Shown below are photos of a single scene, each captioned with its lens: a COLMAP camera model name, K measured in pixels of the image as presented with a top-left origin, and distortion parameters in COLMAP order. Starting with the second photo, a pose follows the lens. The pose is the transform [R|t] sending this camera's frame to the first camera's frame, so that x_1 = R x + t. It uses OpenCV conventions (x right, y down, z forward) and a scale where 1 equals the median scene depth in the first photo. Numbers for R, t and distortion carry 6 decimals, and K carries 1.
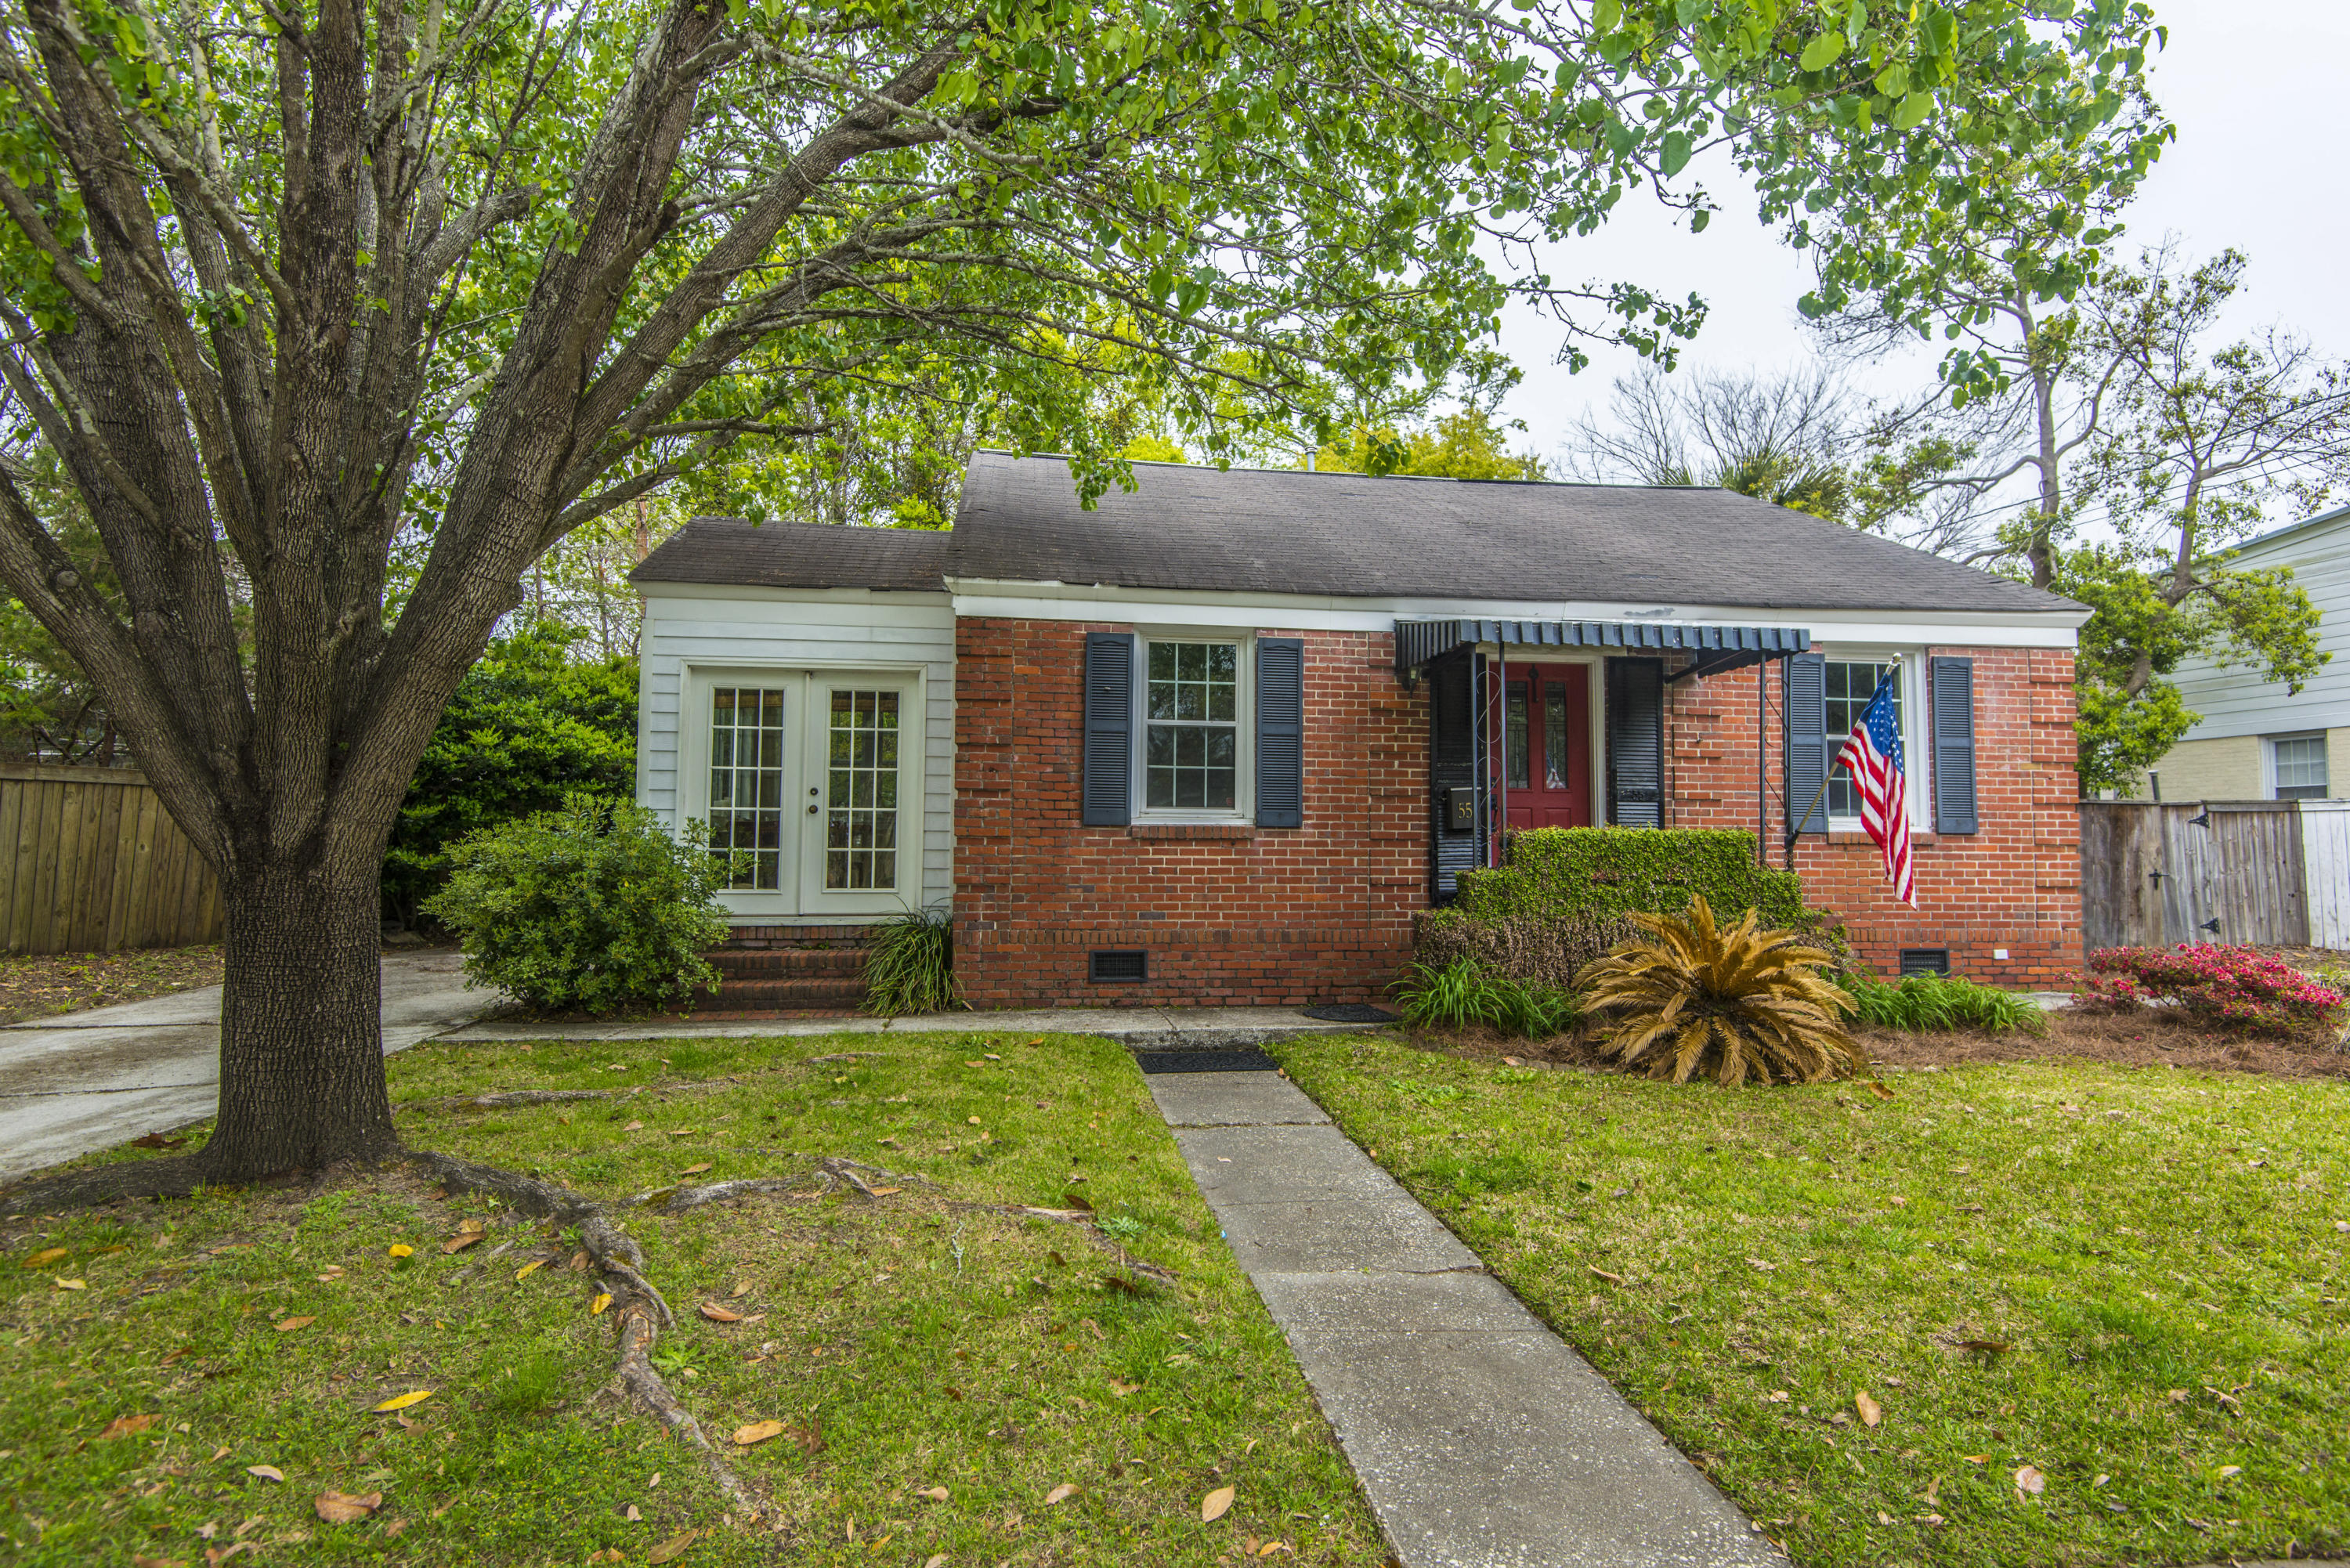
lens RADIAL K [[1201.4, 0, 1173.4], [0, 1201.4, 783.0], [0, 0, 1]] dist [-0.004966, -0.001990]
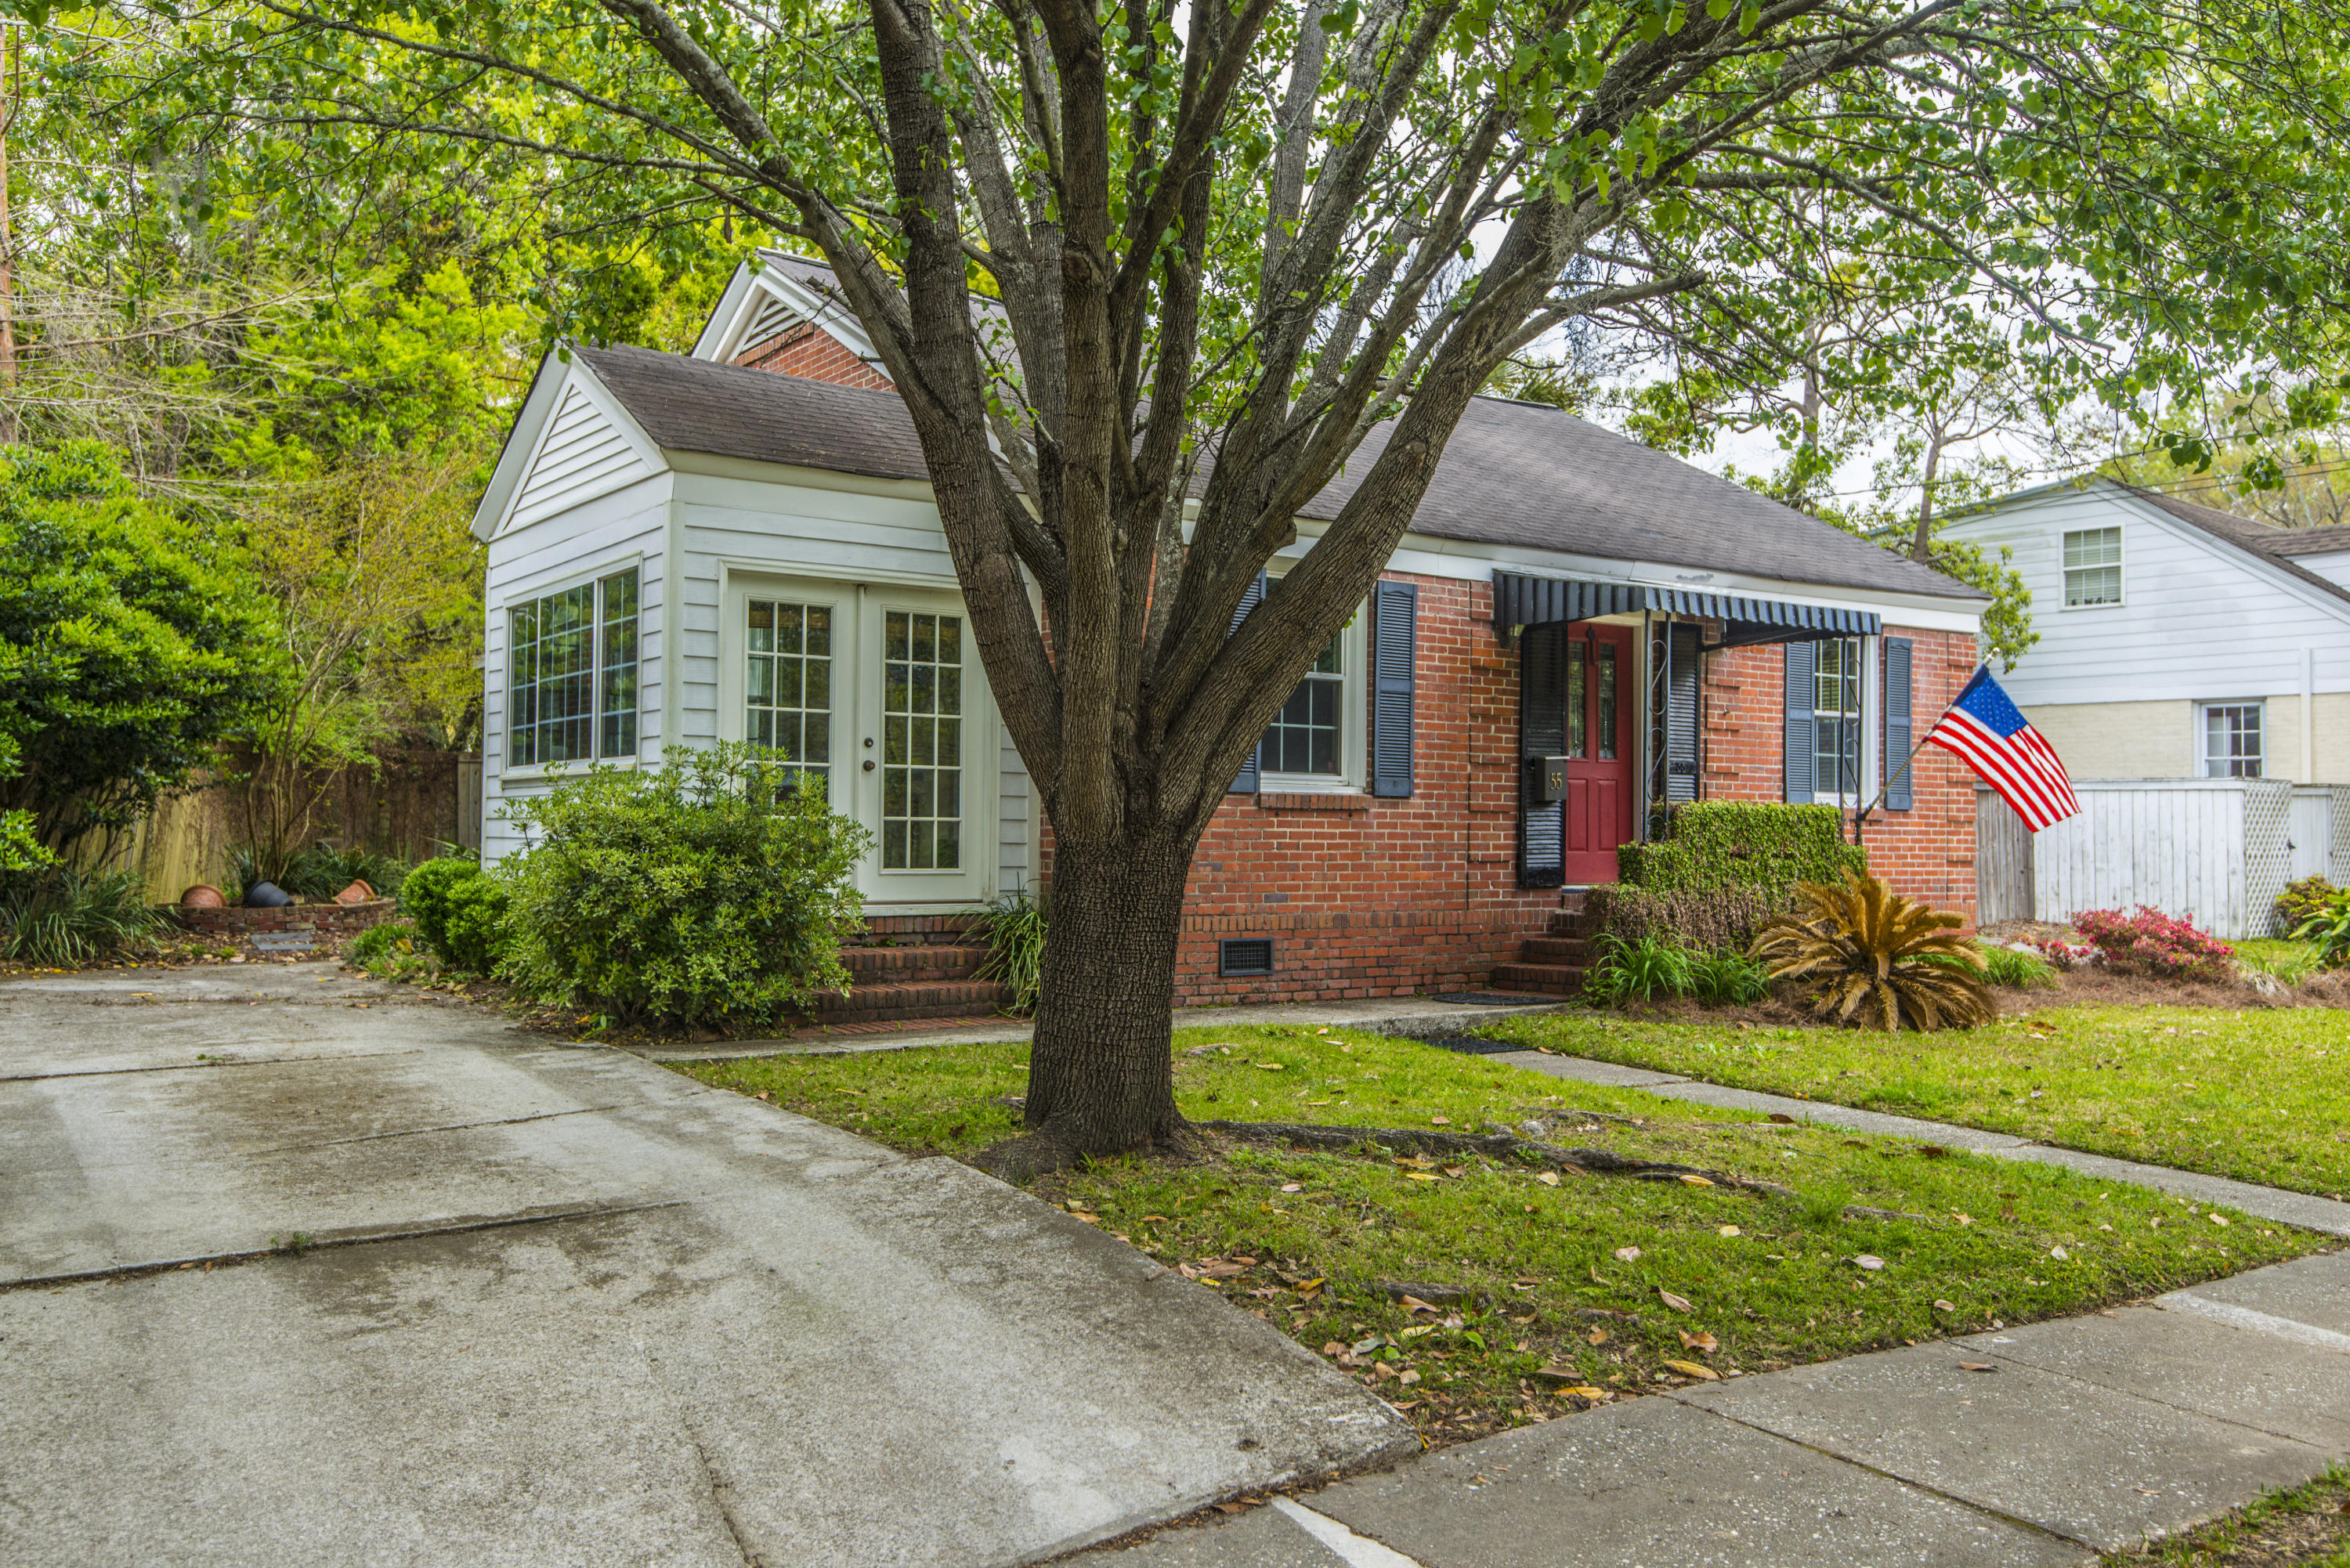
lens RADIAL K [[1925.9, 0, 1176.8], [0, 1925.9, 790.5], [0, 0, 1]] dist [-0.008645, 0.021961]
pose [[0.882884, 0.012951, 0.469413, -0.713681], [-0.030651, 0.999077, 0.030086, -0.005670], [-0.468590, -0.040951, 0.882466, -0.179024]]
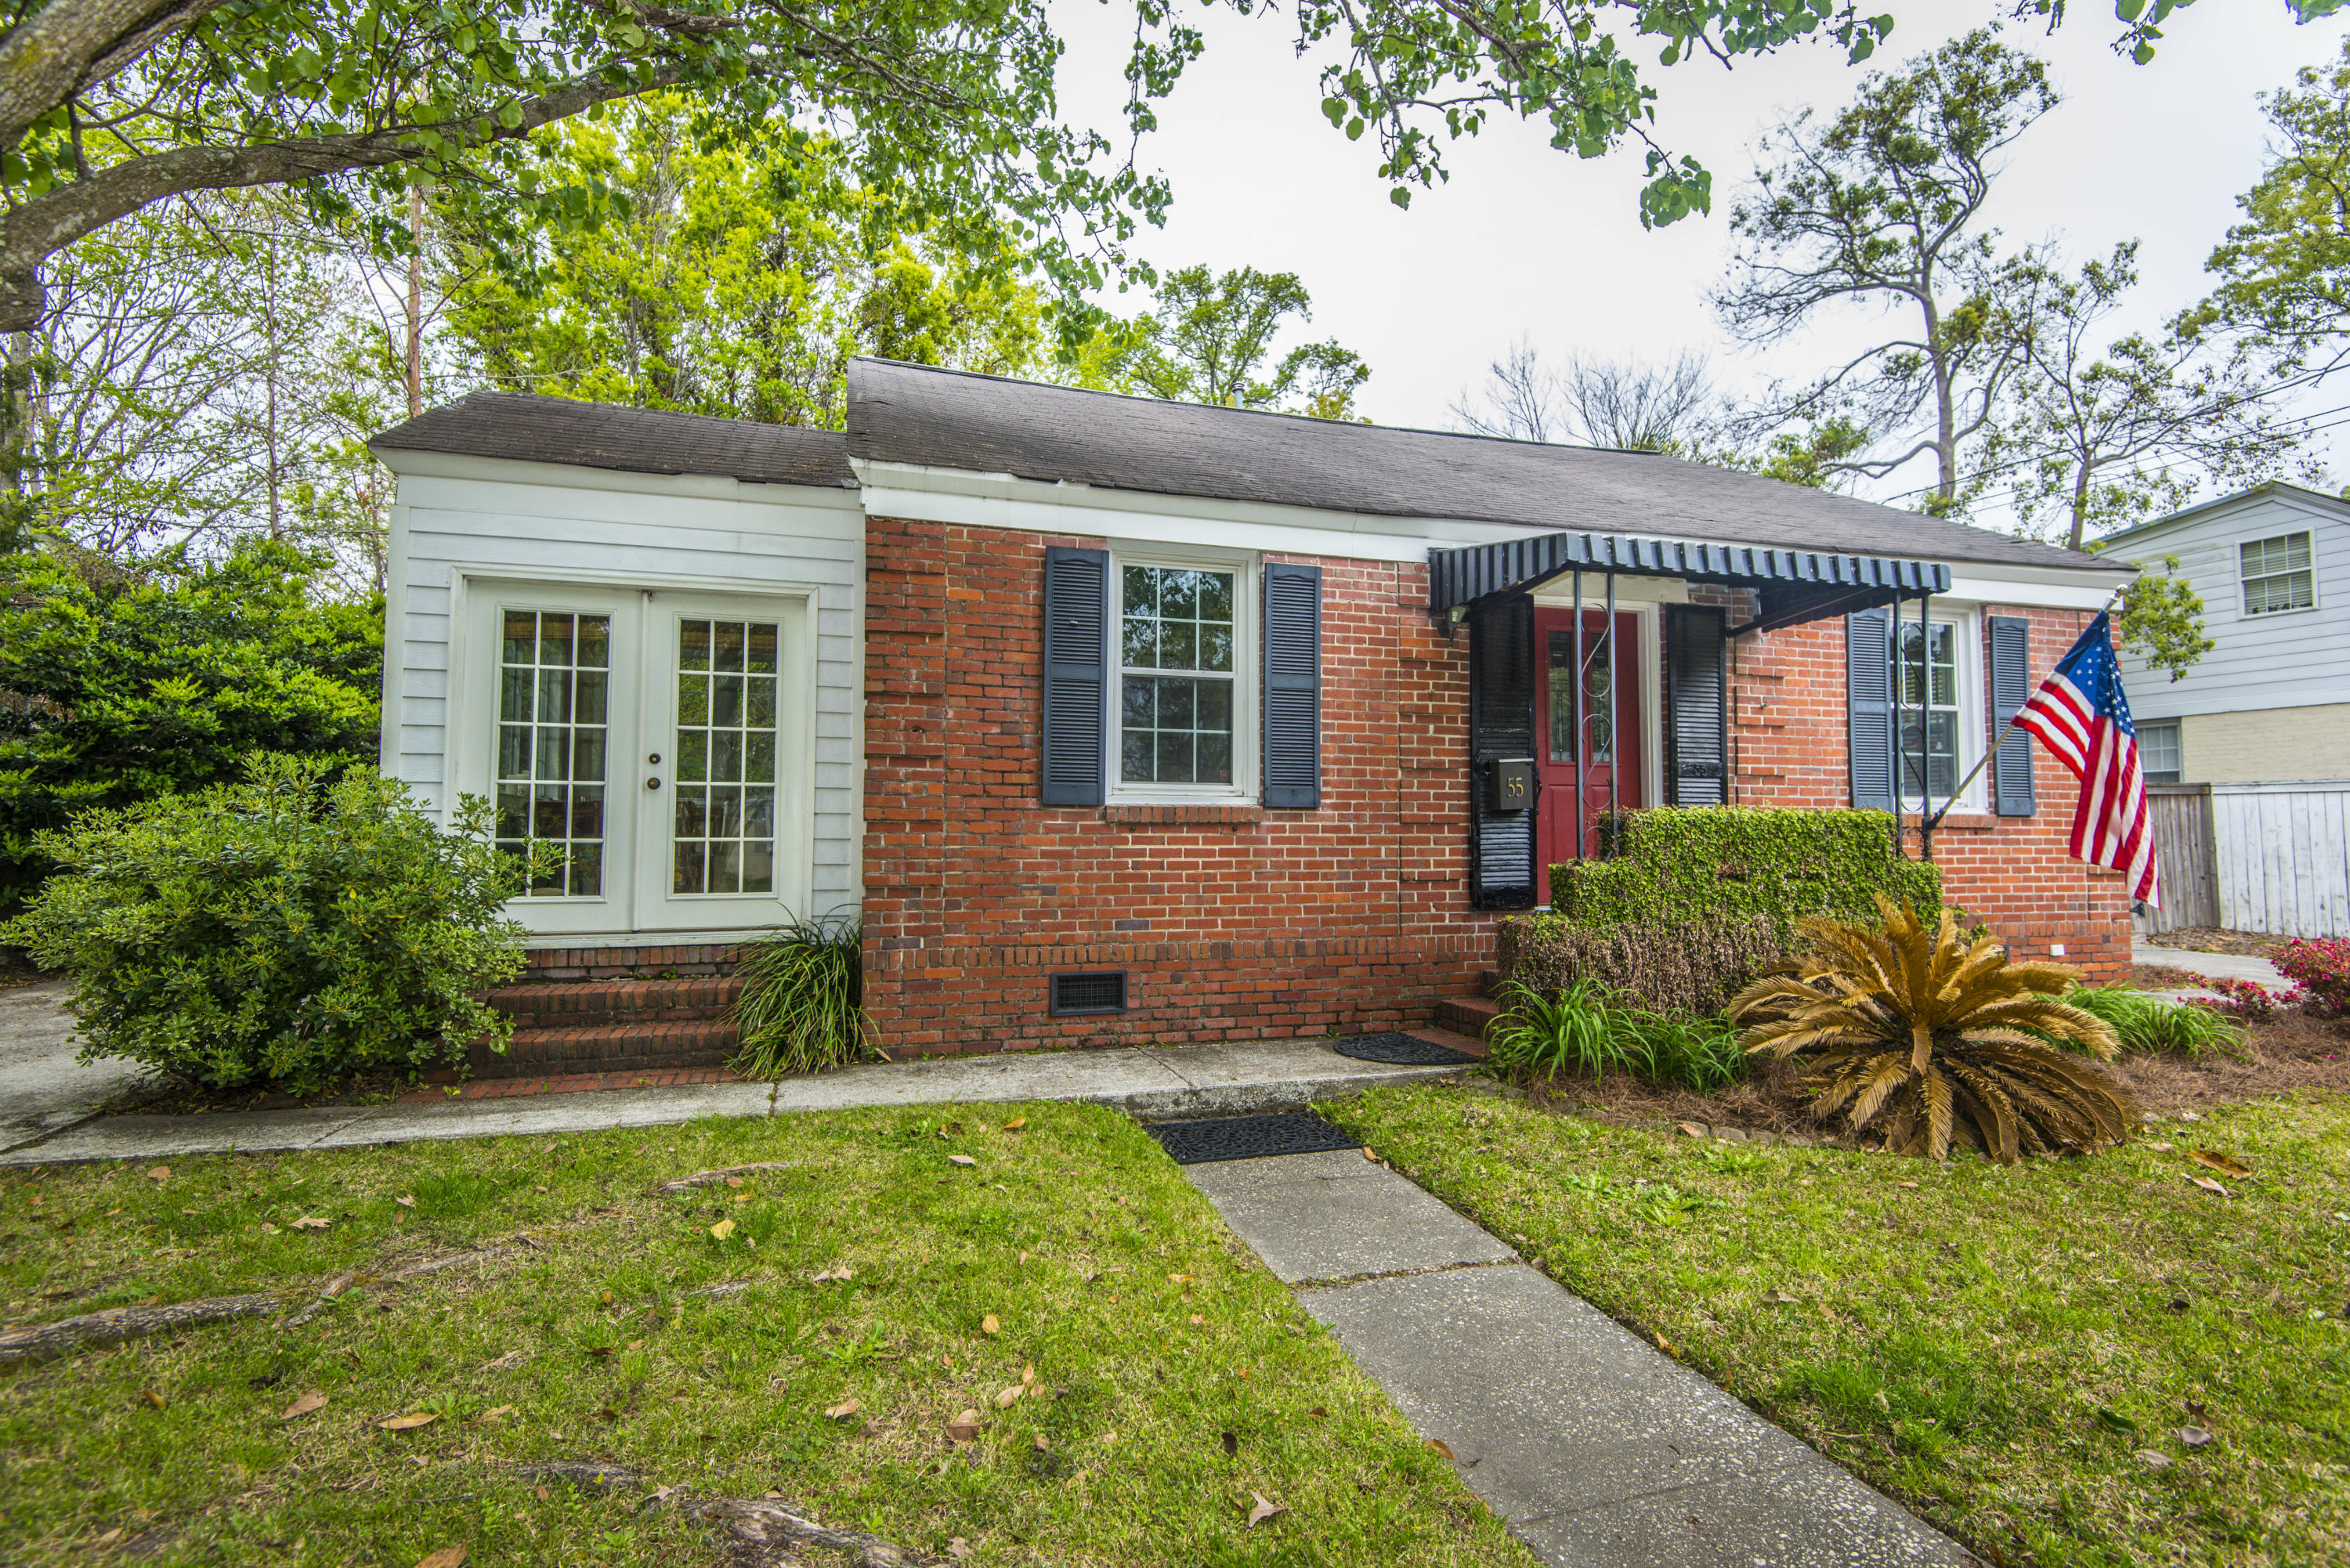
lens RADIAL K [[1131.3, 0, 1179.4], [0, 1131.3, 783.7], [0, 0, 1]] dist [0.006184, -0.008625]
pose [[0.987002, 0.003191, 0.160674, -0.100390], [-0.004786, 0.999943, 0.009542, 0.014403], [-0.160635, -0.010187, 0.986961, 0.286801]]
